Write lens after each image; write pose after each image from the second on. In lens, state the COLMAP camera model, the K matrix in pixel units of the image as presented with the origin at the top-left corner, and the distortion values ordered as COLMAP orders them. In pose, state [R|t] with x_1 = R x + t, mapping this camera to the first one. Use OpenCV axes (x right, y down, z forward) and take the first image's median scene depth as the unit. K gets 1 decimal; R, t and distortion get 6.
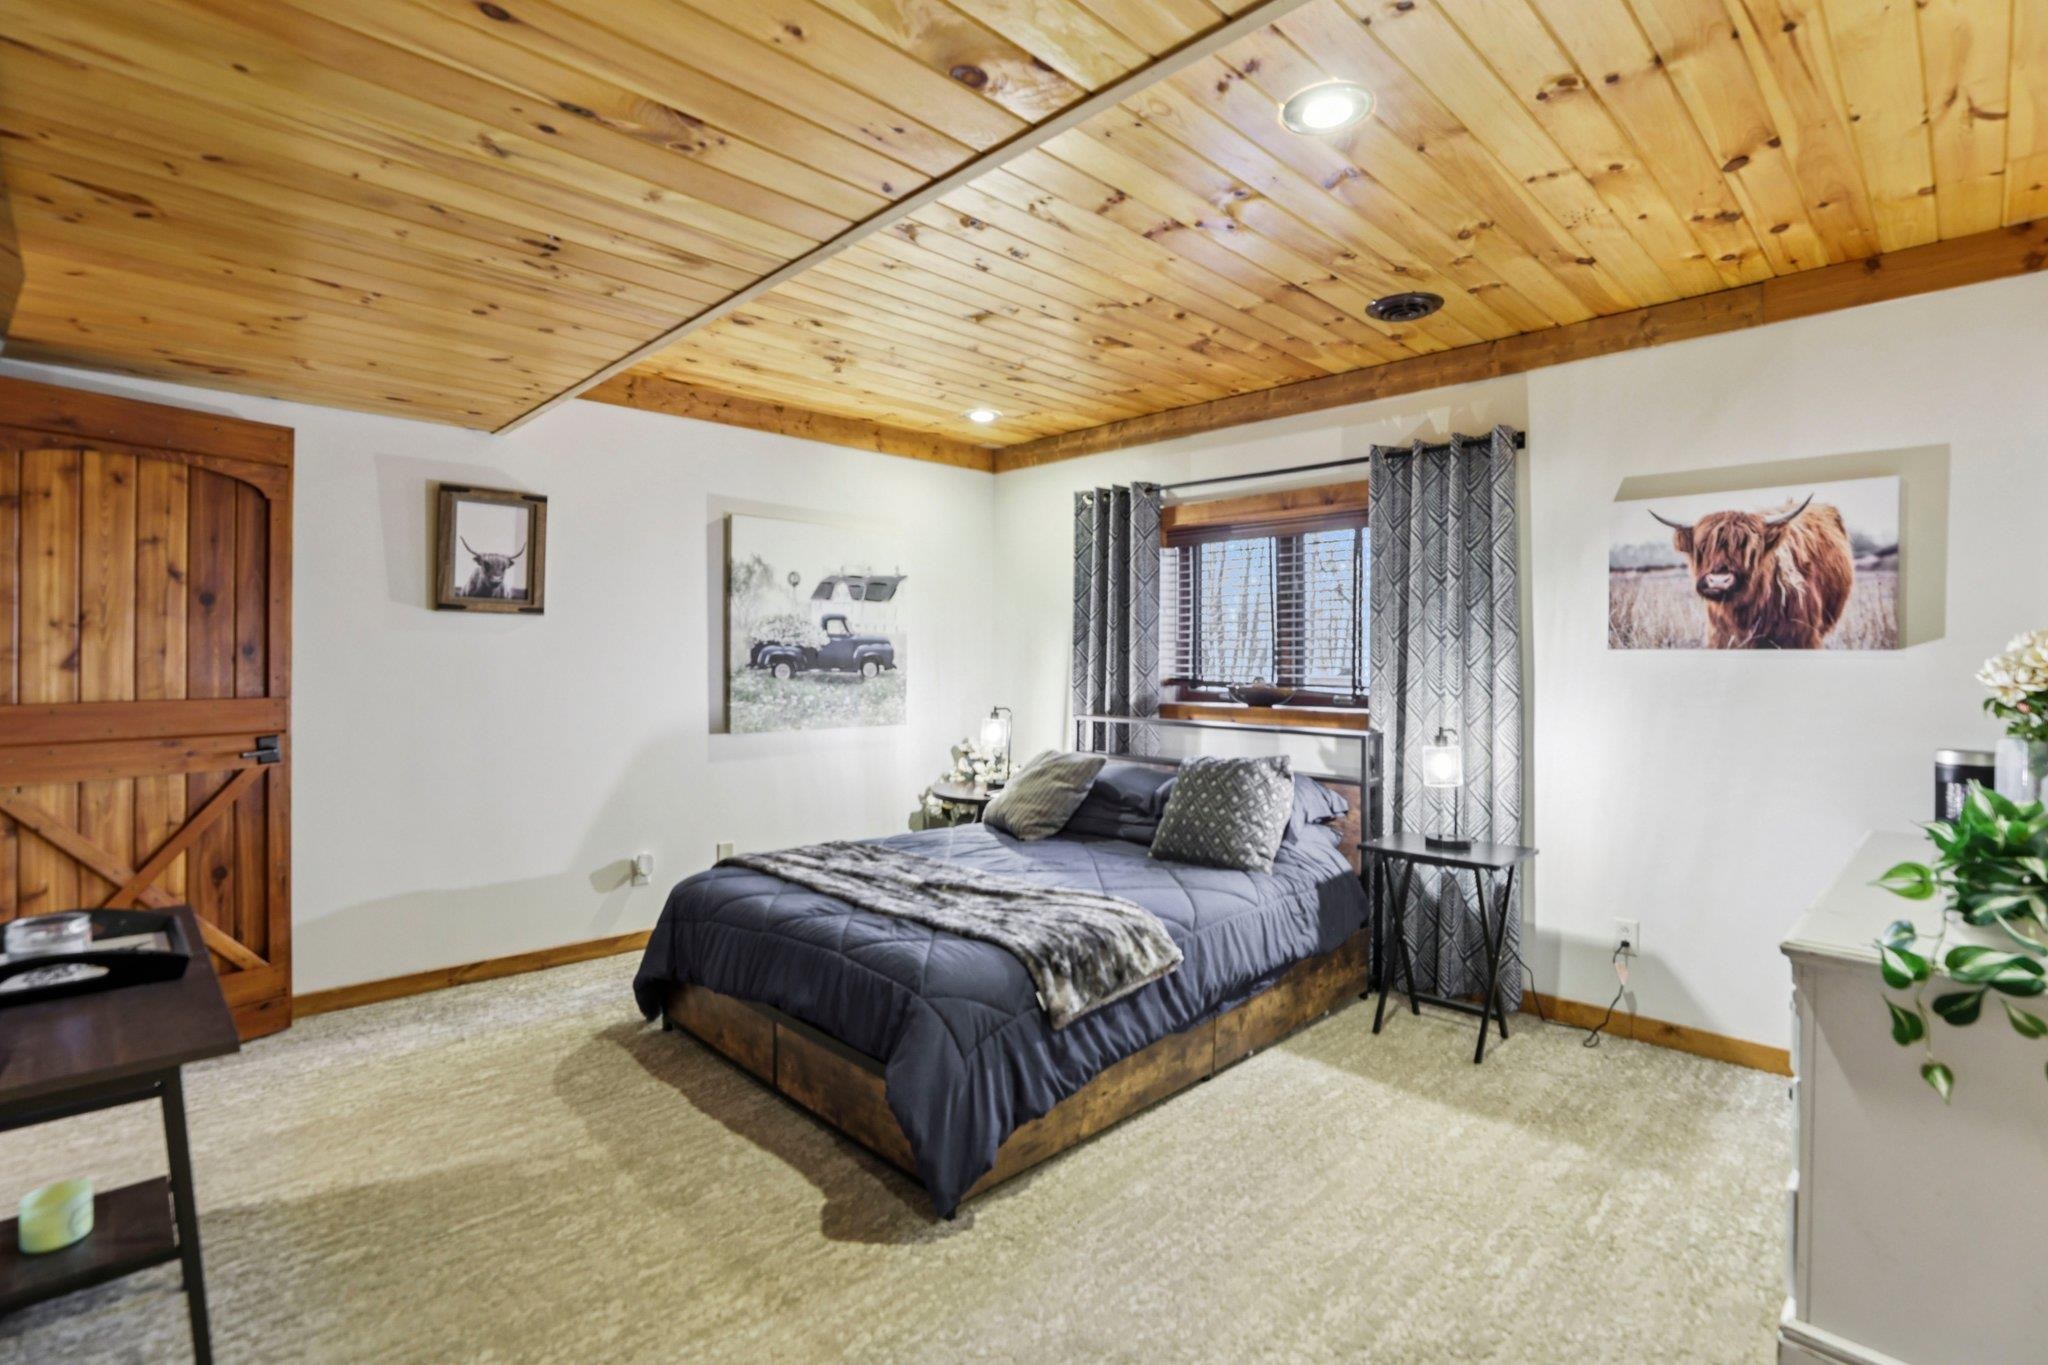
lens RADIAL K [[953.2, 0, 1033.0], [0, 953.2, 673.4], [0, 0, 1]] dist [-0.042383, 0.011789]
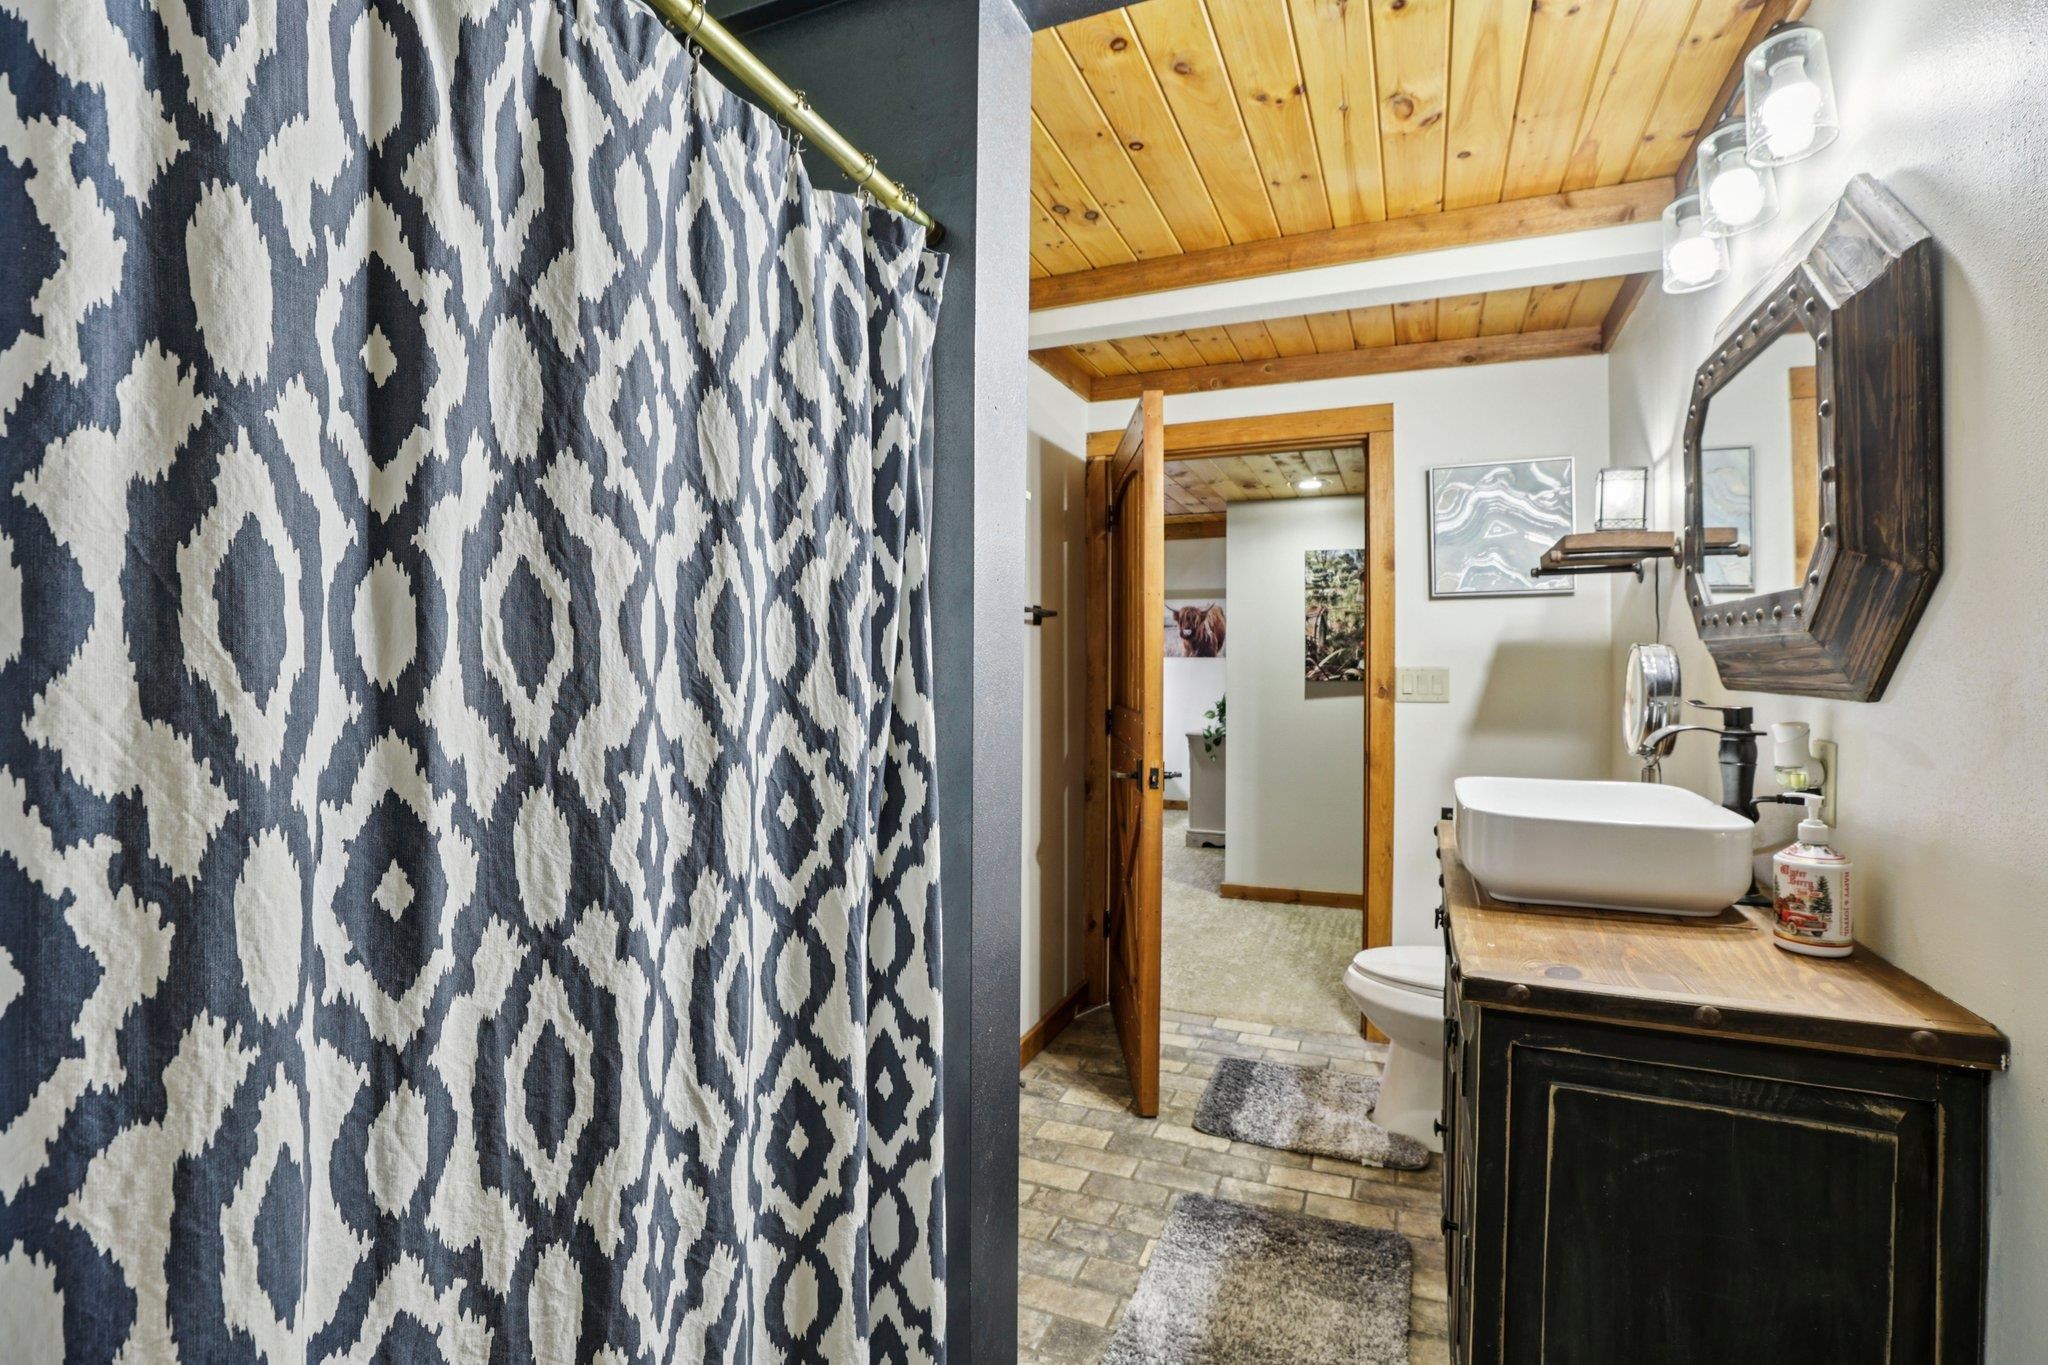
lens RADIAL K [[953.2, 0, 1039.3], [0, 953.2, 665.4], [0, 0, 1]] dist [-0.042383, 0.011789]
pose [[0.916365, 0.001771, 0.400341, -0.795066], [0.000451, 0.999985, -0.005456, 0.013361], [-0.400344, 0.005180, 0.916350, -1.412909]]
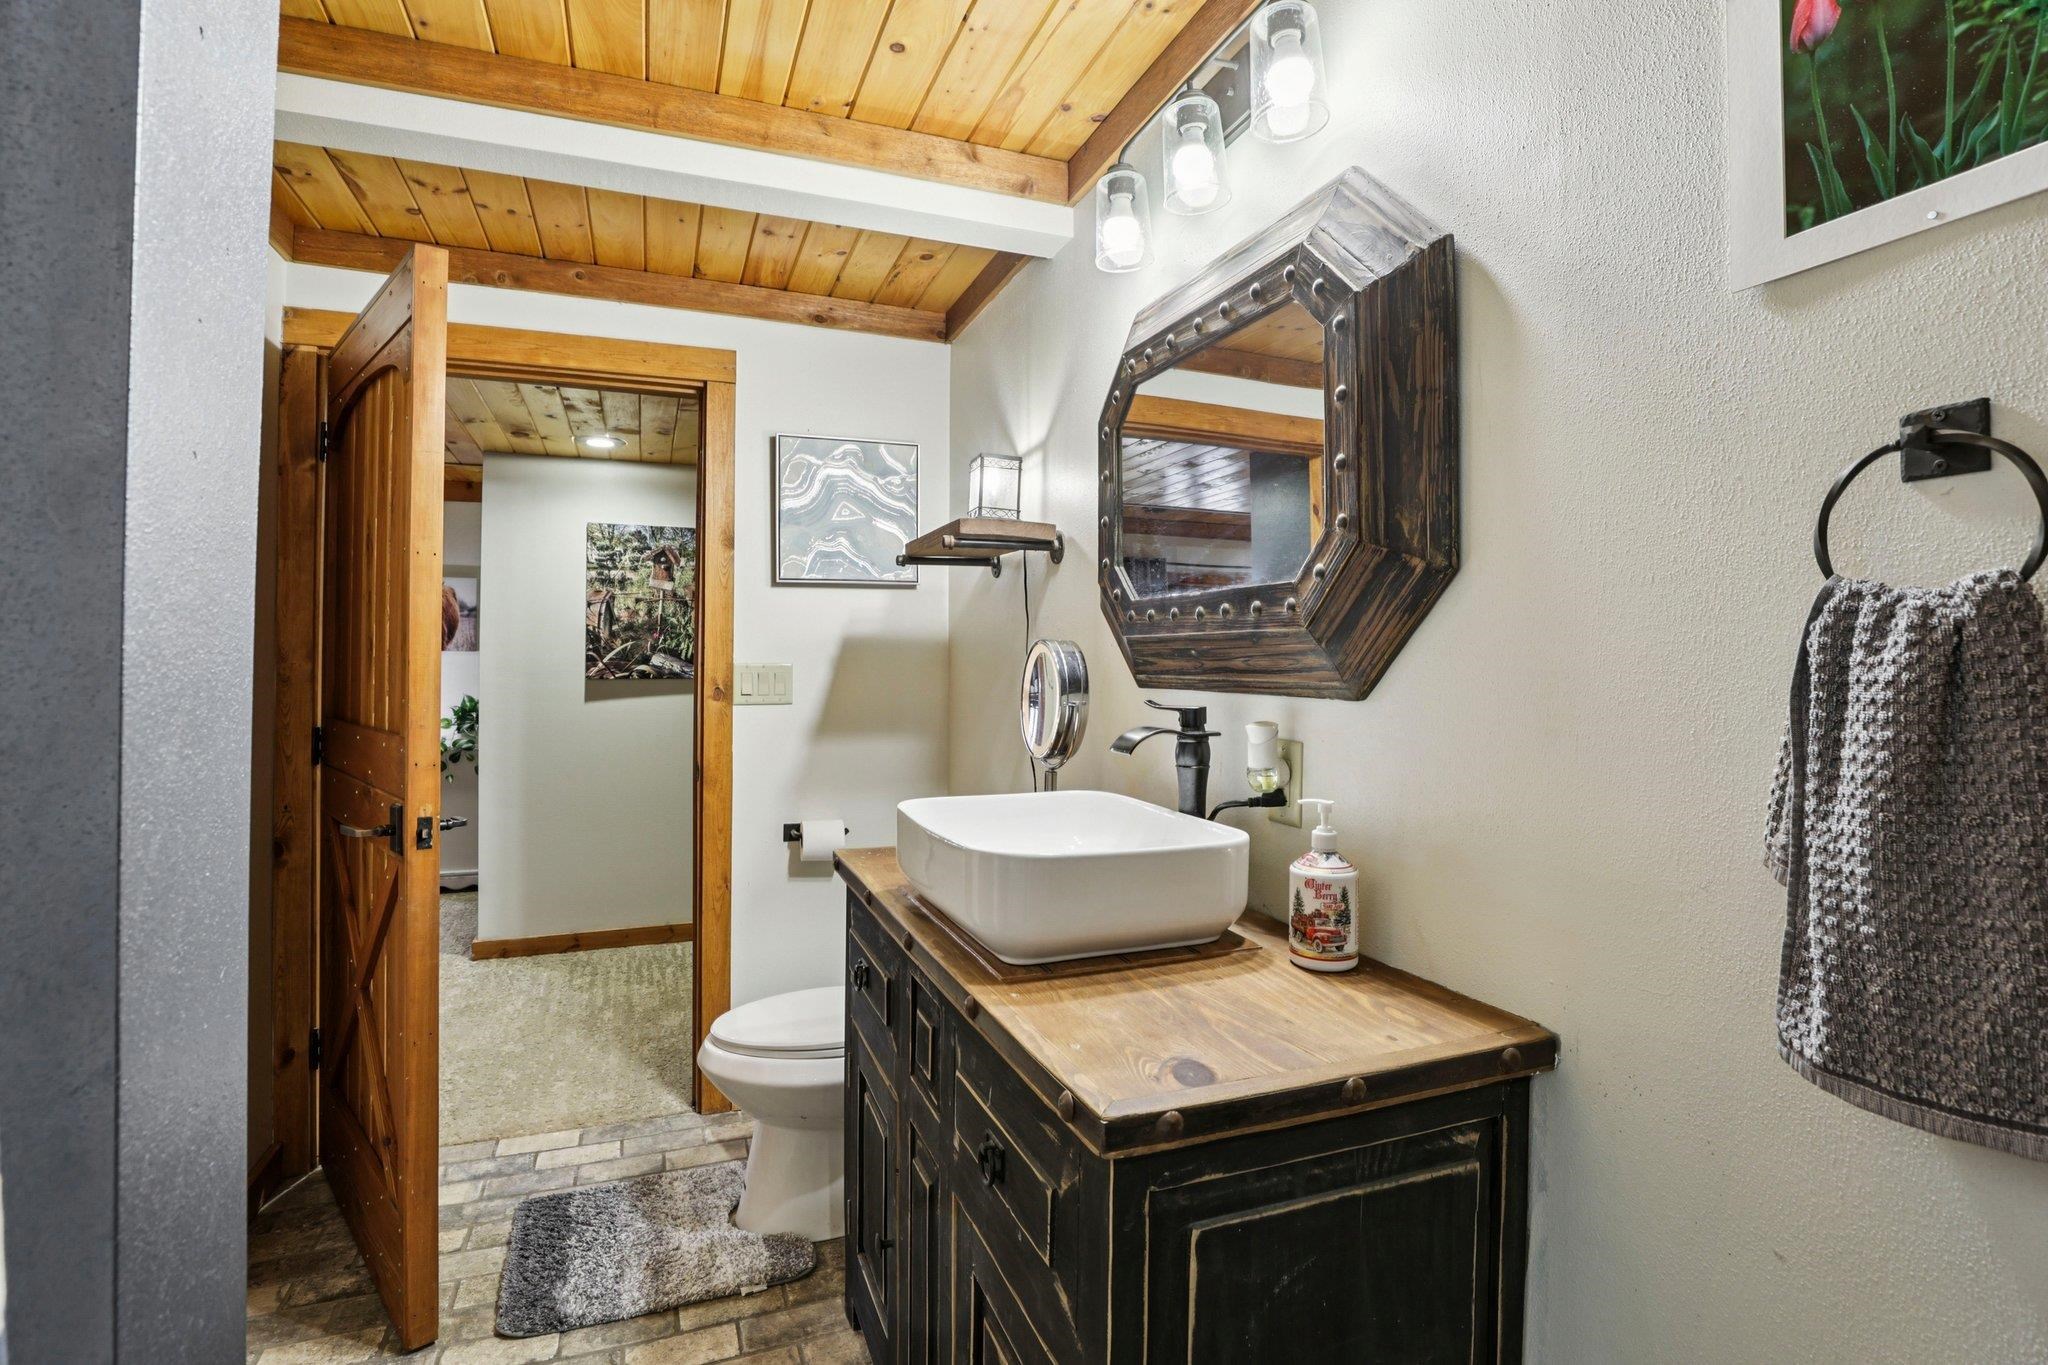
lens RADIAL K [[953.2, 0, 1002.5], [0, 953.2, 652.6], [0, 0, 1]] dist [-0.042383, 0.011789]
pose [[0.393783, 0.010113, 0.919148, -0.716620], [0.002850, 0.999921, -0.012223, 0.010512], [-0.919199, 0.007432, 0.393723, -1.139523]]
